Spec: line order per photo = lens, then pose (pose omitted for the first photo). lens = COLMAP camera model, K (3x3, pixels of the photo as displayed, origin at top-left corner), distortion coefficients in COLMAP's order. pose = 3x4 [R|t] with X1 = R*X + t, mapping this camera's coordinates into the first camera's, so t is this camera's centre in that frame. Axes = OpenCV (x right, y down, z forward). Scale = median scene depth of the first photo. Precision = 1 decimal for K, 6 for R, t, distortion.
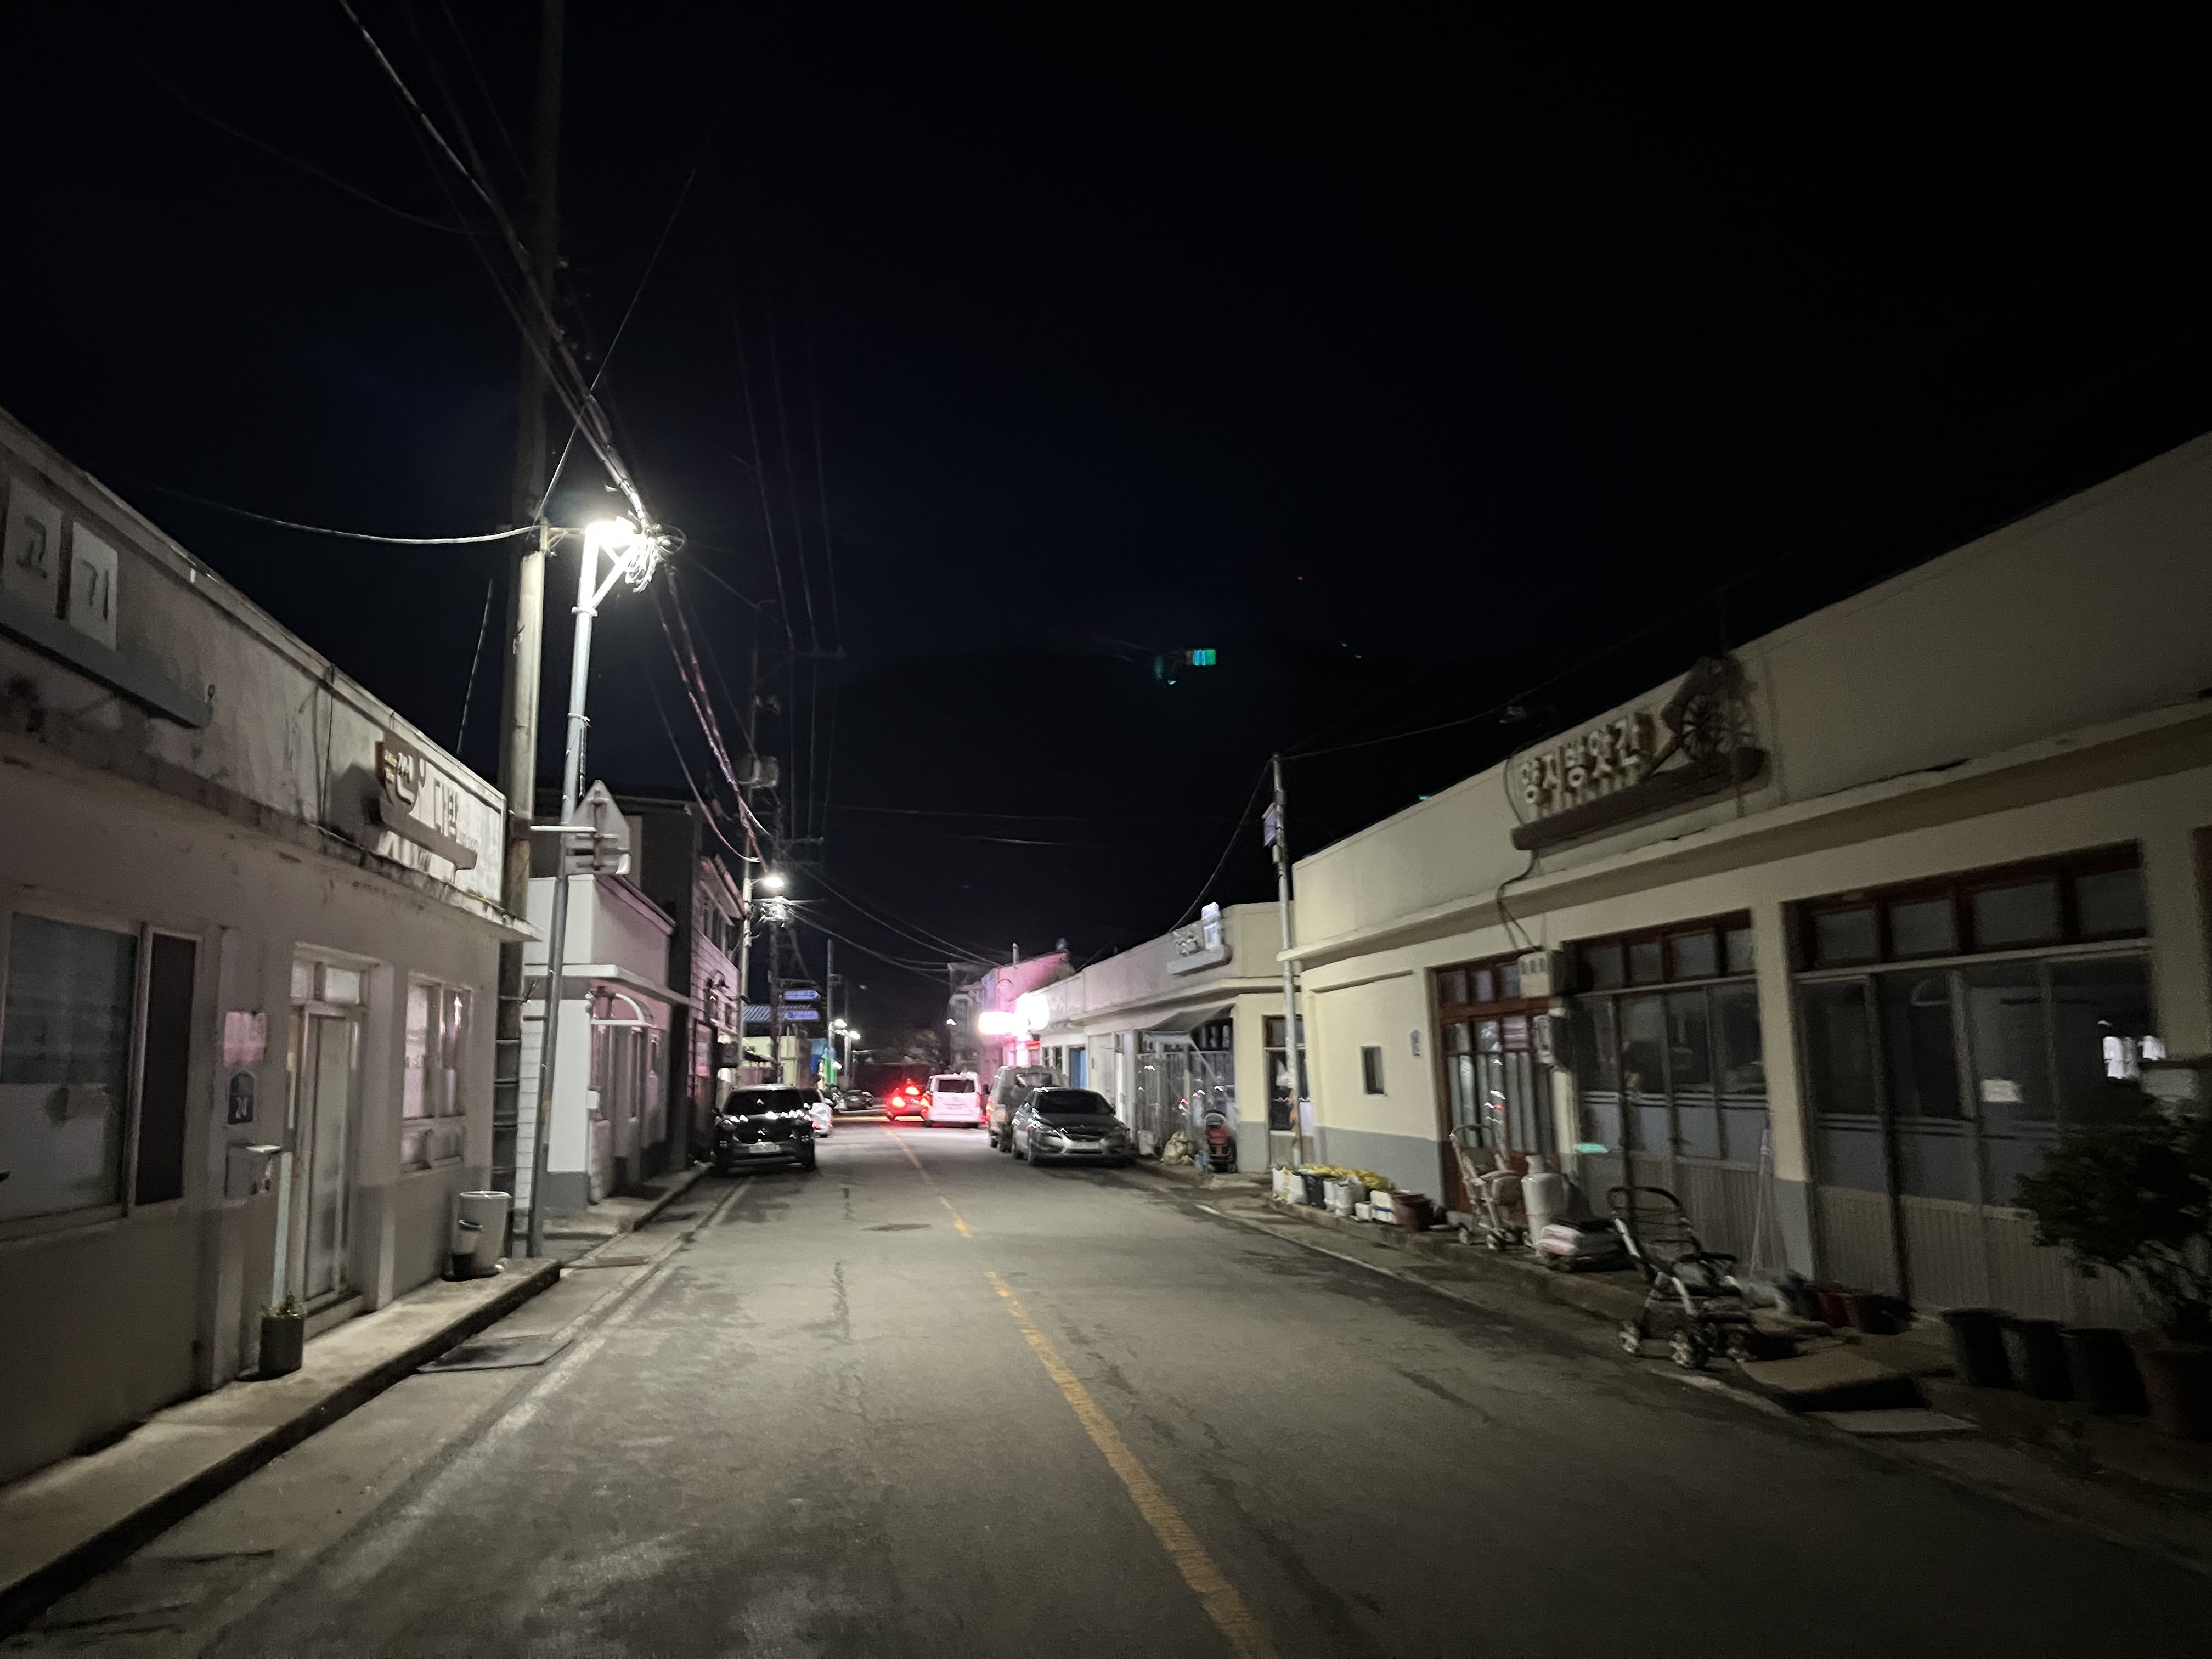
lens RADIAL K [[1658.7, 0, 1111.7], [0, 1658.7, 834.9], [0, 0, 1]] dist [0.012512, -0.000006]
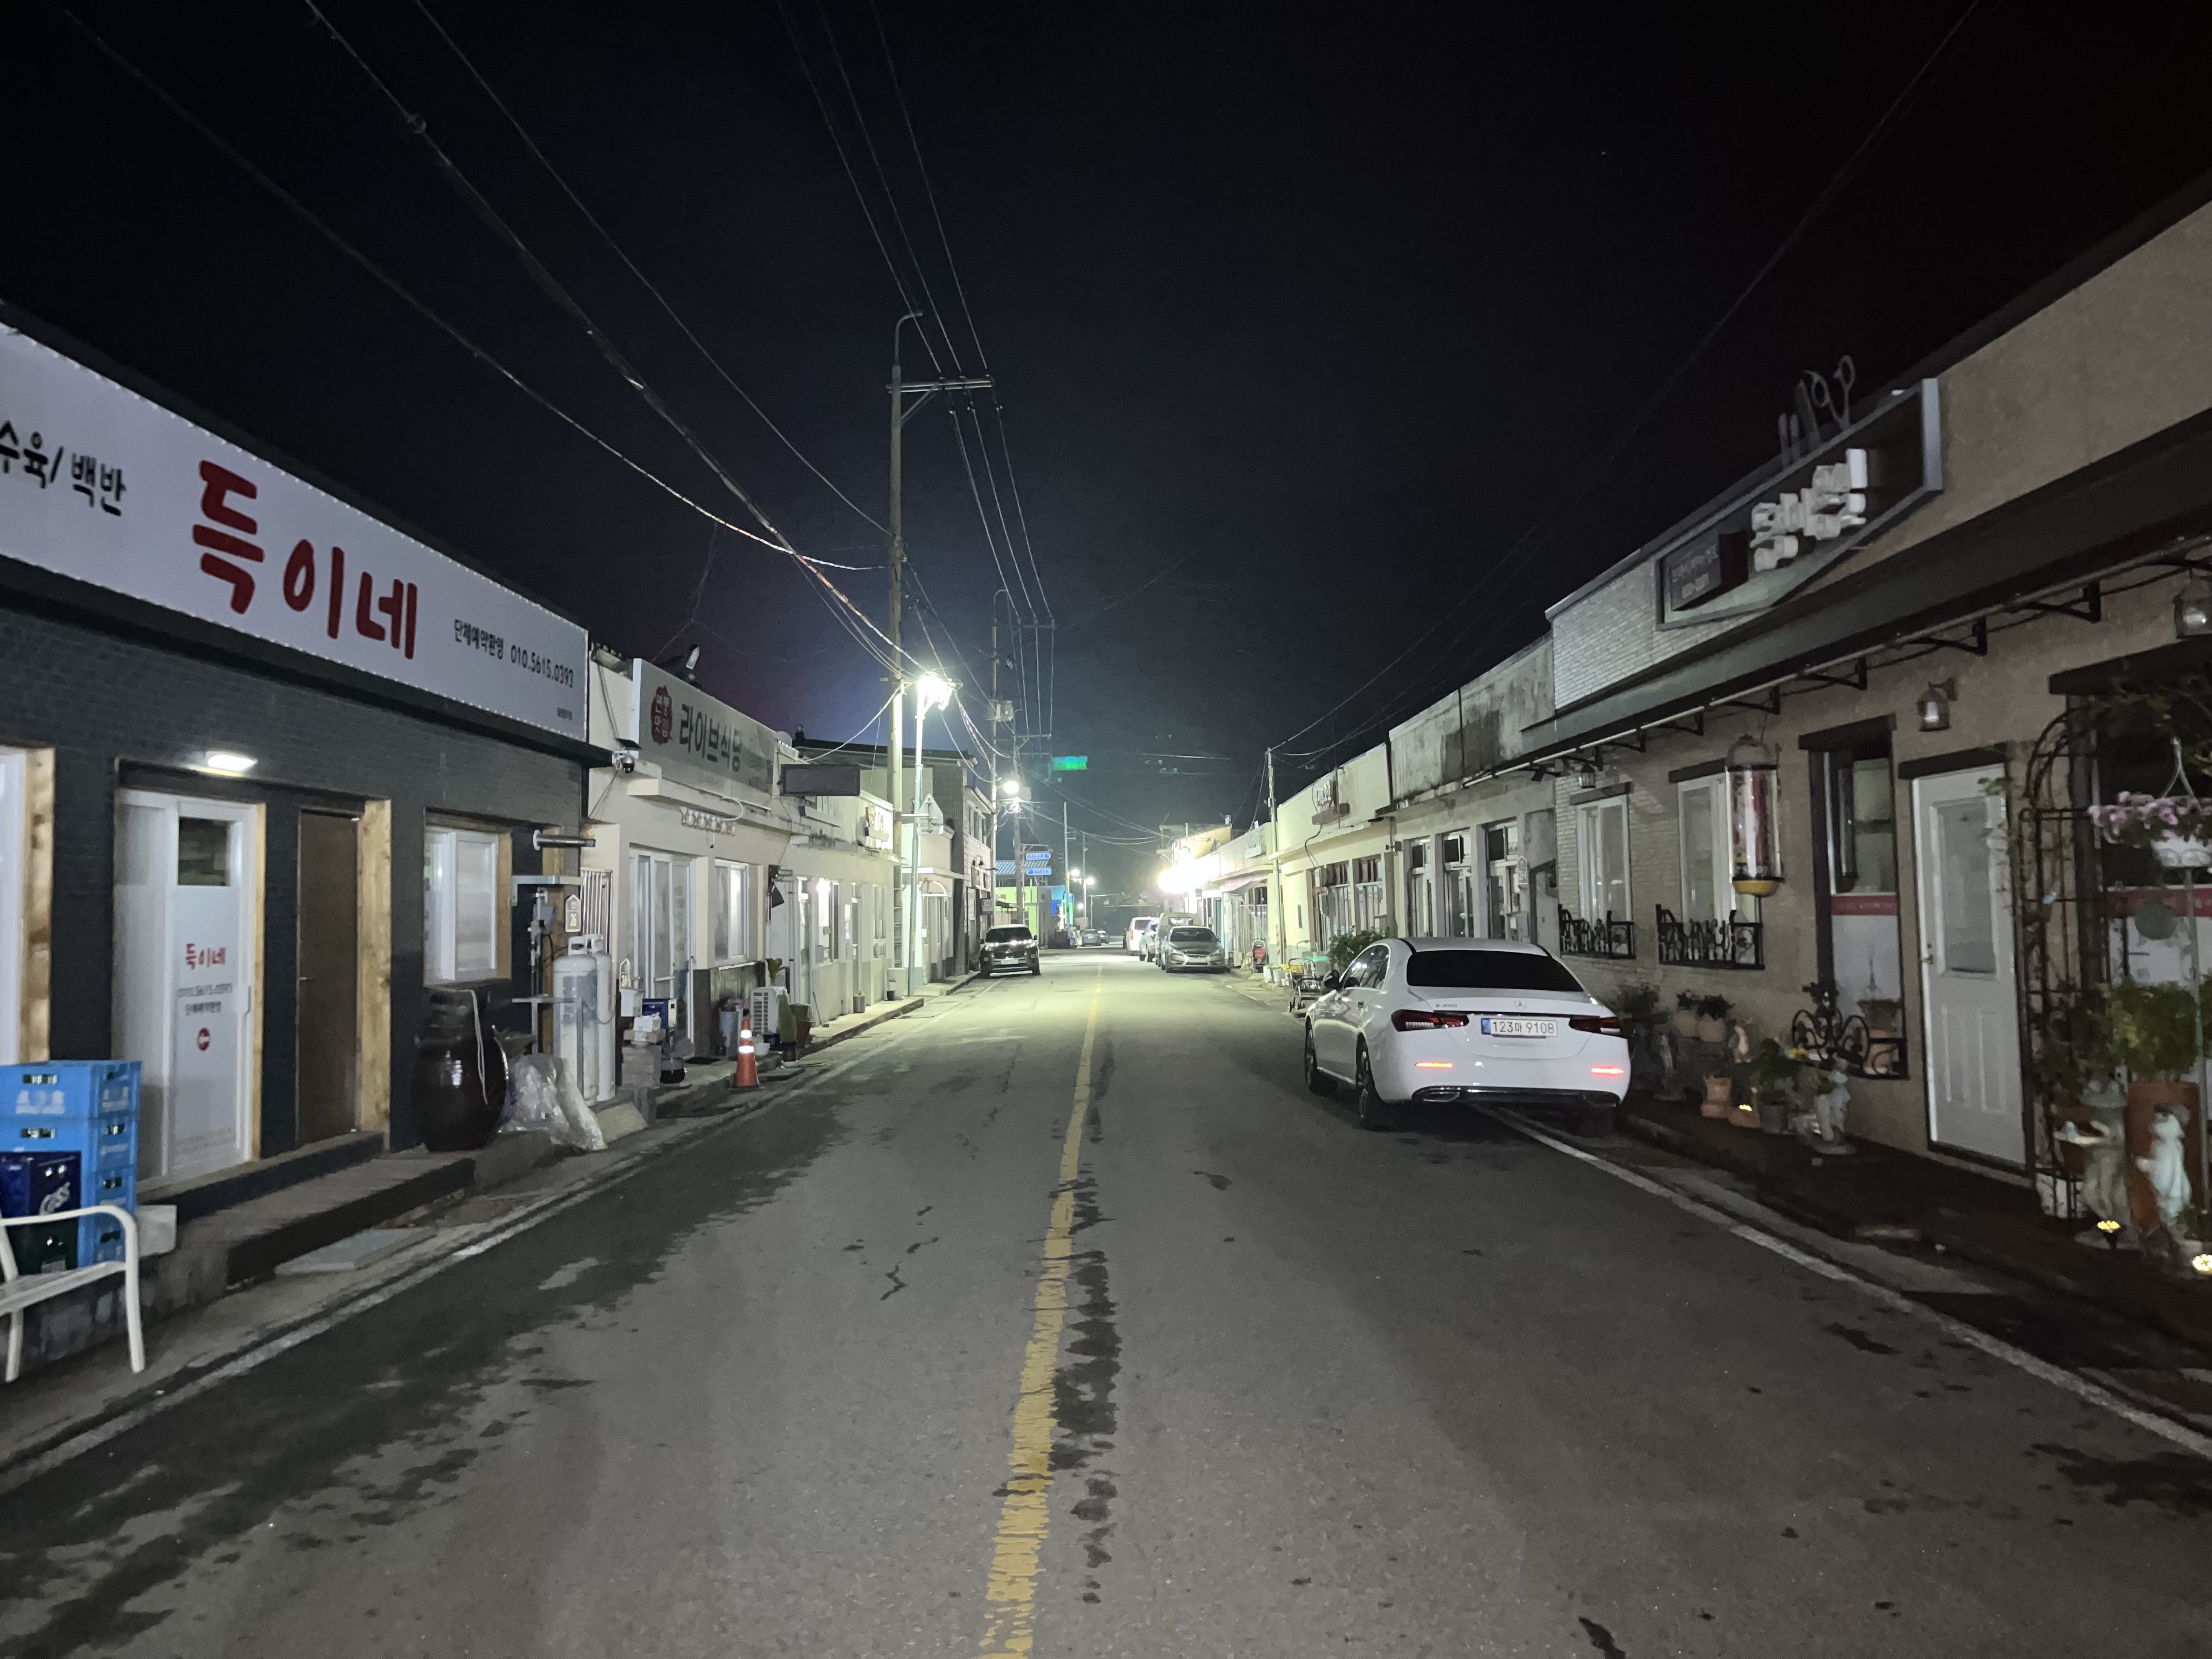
lens RADIAL K [[1658.7, 0, 1104.2], [0, 1658.7, 822.7], [0, 0, 1]] dist [0.012512, -0.000006]
pose [[0.988546, -0.014429, -0.150227, 0.130285], [0.027661, 0.995879, 0.086368, -0.087972], [0.148361, -0.089535, 0.984872, -0.584151]]
